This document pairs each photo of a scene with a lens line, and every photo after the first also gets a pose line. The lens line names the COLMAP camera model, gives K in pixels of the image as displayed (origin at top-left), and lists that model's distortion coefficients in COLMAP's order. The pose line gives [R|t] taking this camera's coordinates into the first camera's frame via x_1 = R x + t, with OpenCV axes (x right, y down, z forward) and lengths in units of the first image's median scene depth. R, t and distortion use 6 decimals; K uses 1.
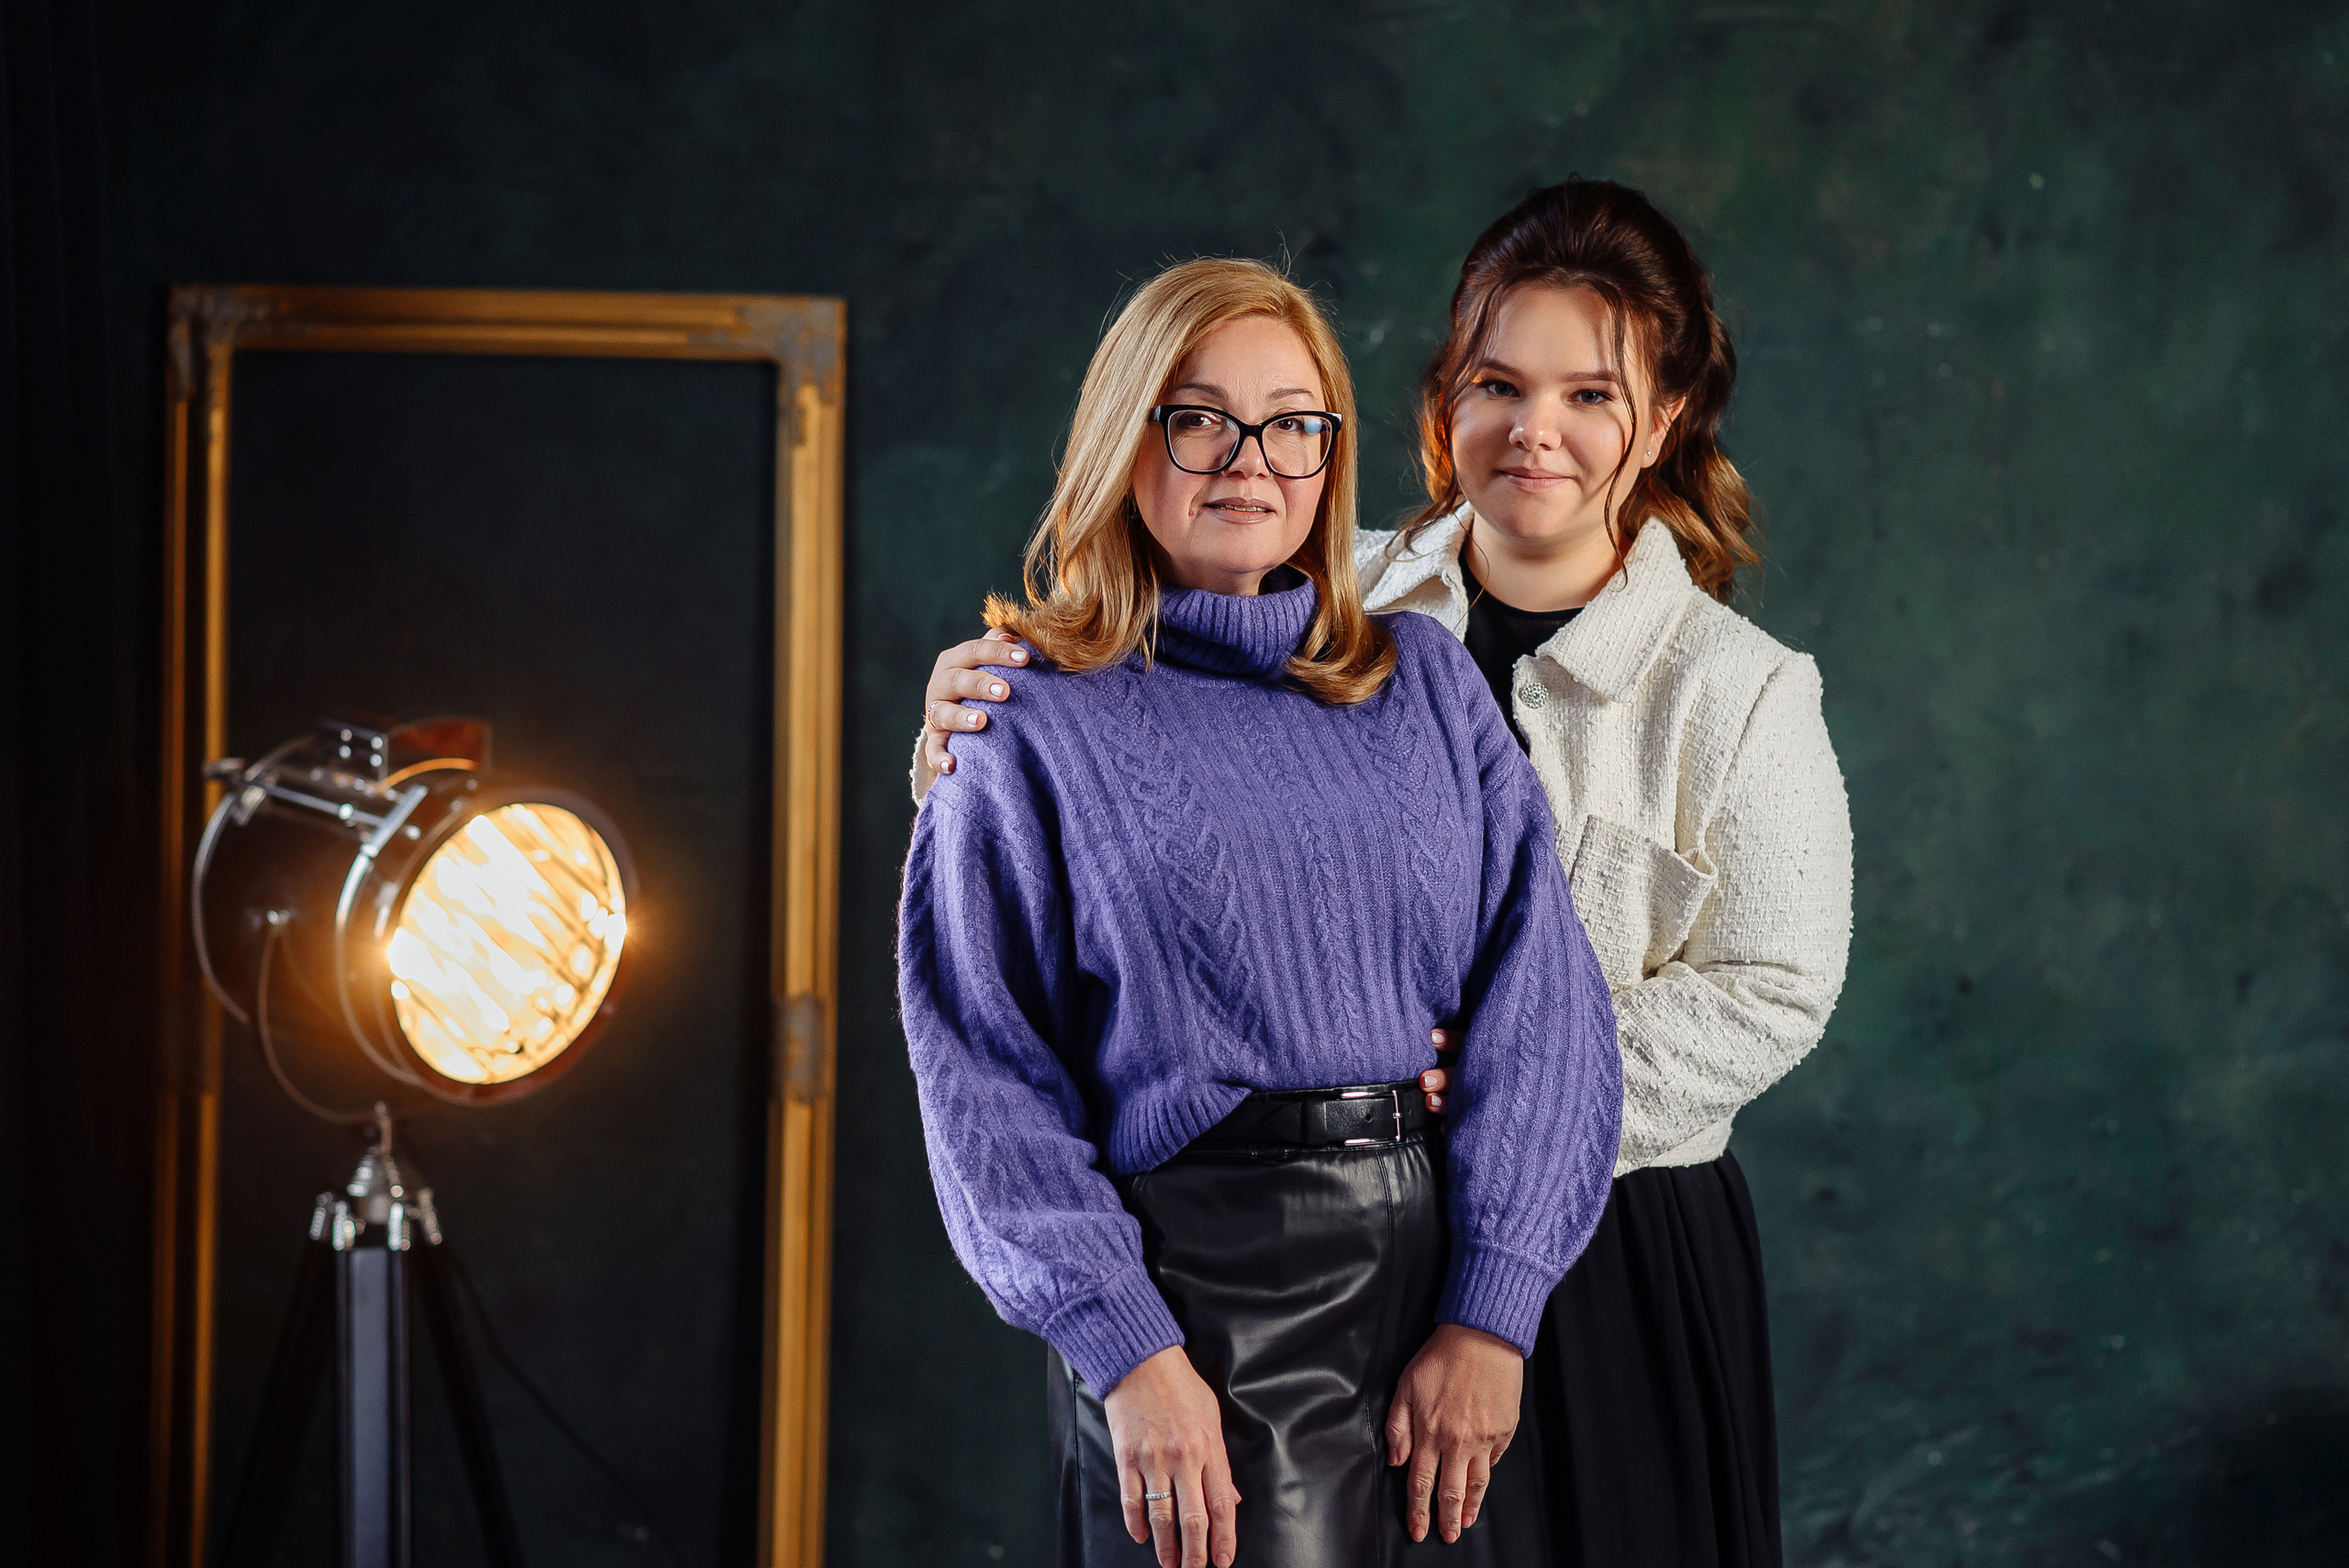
lens RADIAL K [[5494.7, 0, 1219.9], [0, 5494.7, 787.7], [0, 0, 1]] dist [0.903762, -5.275419]
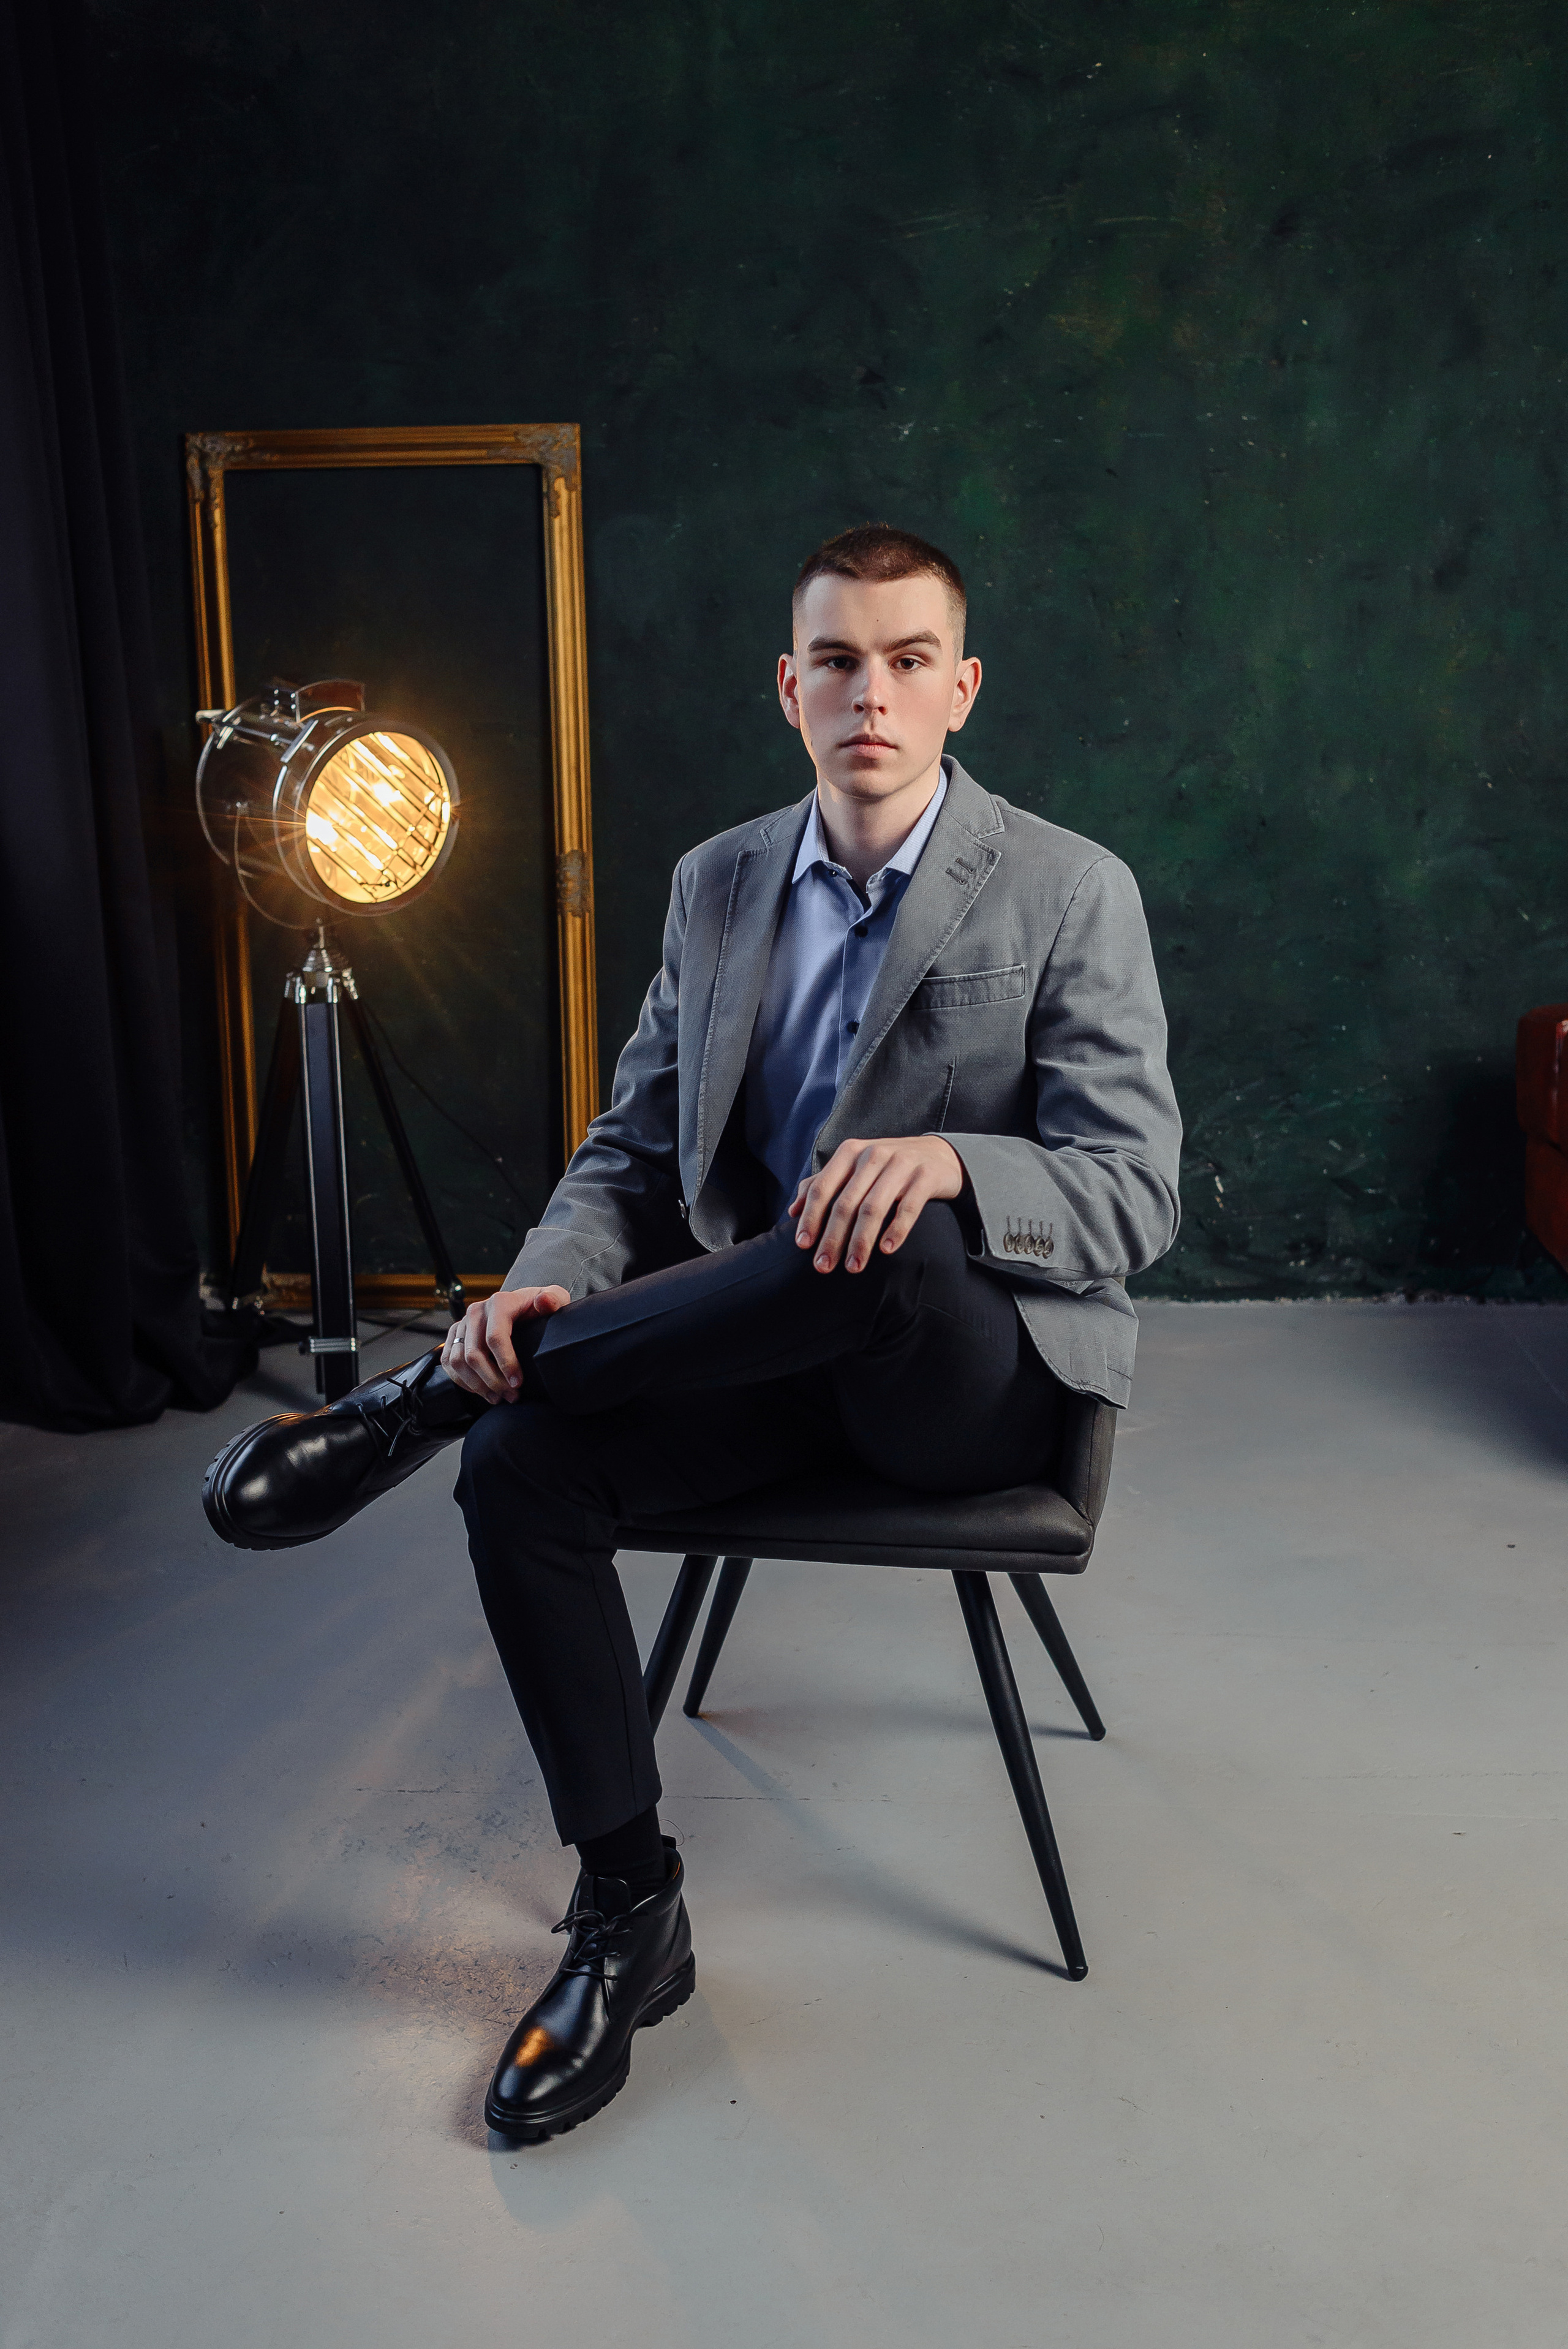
lens RADIAL K [[2251.1, 0, 774.5], [0, 2251.1, 1132.5], [0, 0, 1]] dist [0.022052, 0.002033]
pose [[0.999307, -0.025029, -0.027554, 0.003495], [0.028942, 0.987914, 0.152278, 0.020098], [0.023410, -0.152970, 0.987954, 0.311657]]
